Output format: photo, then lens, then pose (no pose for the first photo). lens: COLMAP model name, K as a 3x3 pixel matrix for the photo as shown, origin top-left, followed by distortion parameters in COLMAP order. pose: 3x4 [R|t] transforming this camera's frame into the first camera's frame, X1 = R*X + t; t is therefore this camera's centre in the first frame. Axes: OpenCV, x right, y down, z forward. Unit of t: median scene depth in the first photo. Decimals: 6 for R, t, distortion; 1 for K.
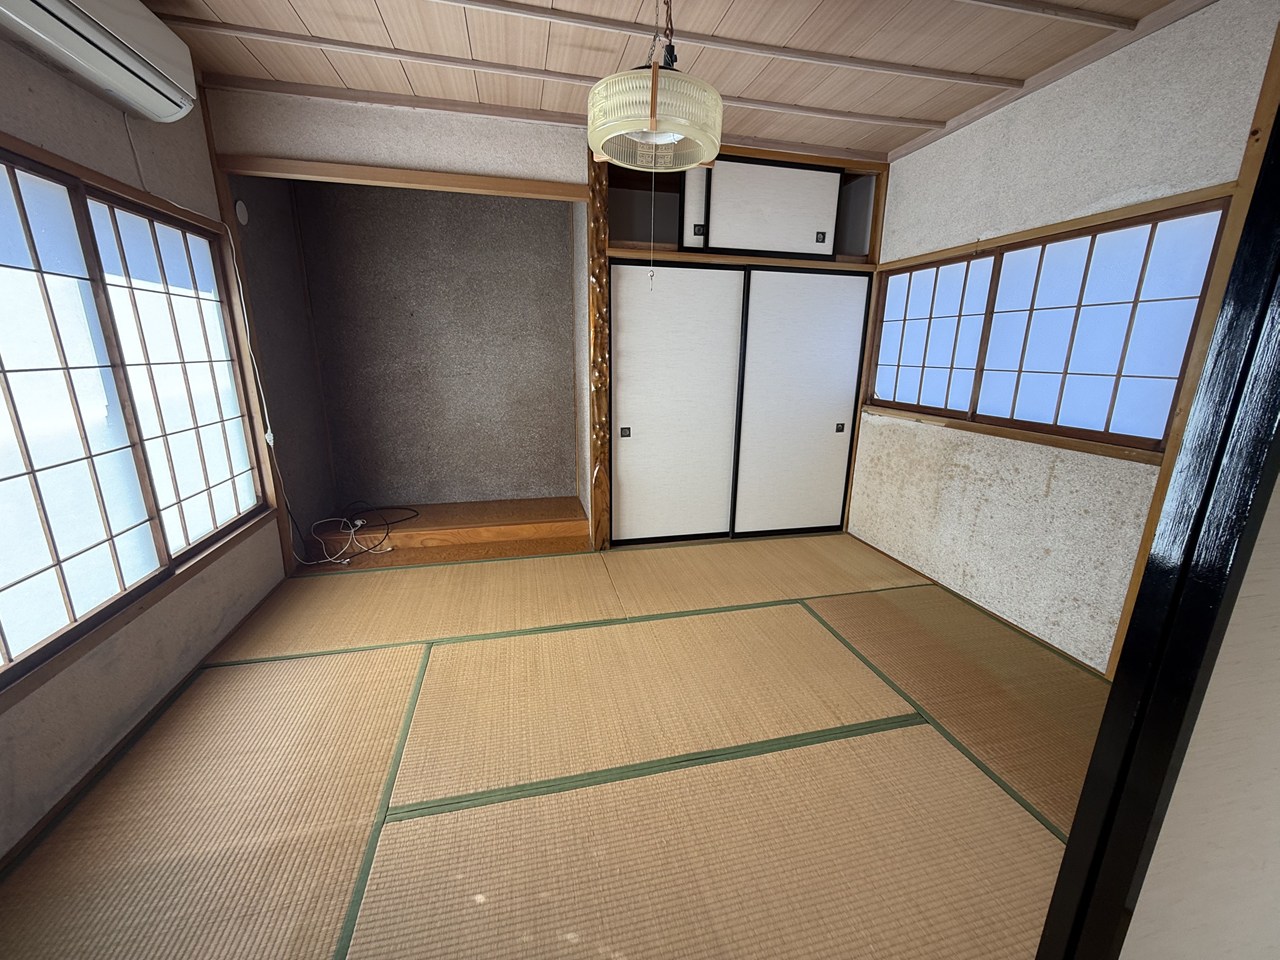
lens RADIAL K [[513.5, 0, 640.0], [0, 513.5, 480.0], [0, 0, 1]] dist [-0.001838, -0.000100]
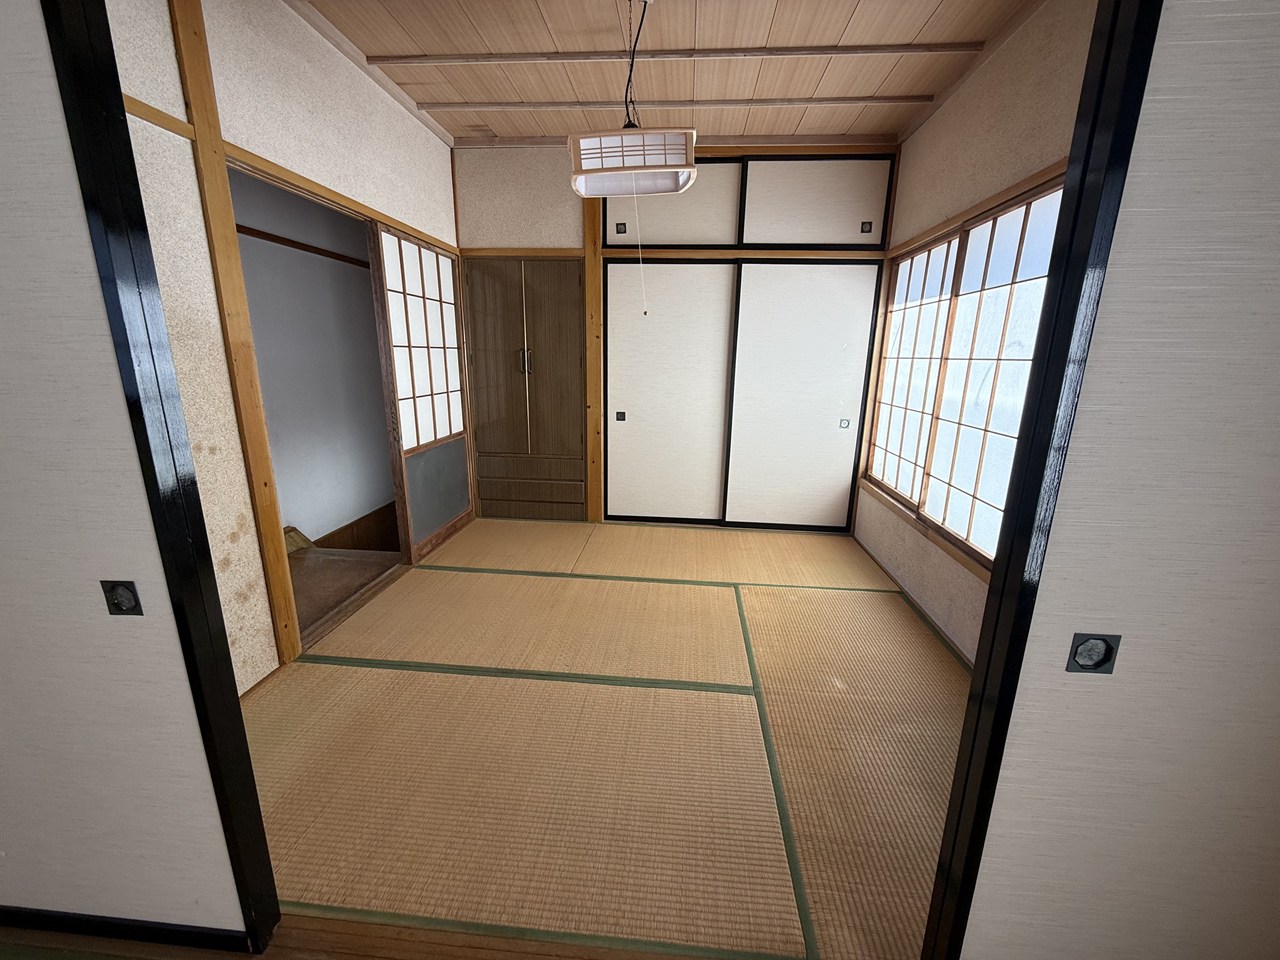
lens RADIAL K [[513.5, 0, 640.0], [0, 513.5, 480.0], [0, 0, 1]] dist [-0.001838, -0.000100]
pose [[0.945965, 0.082239, -0.313668, 0.358819], [-0.088111, 0.996100, -0.004564, 0.042942], [0.312069, 0.031954, 0.949522, -0.023896]]
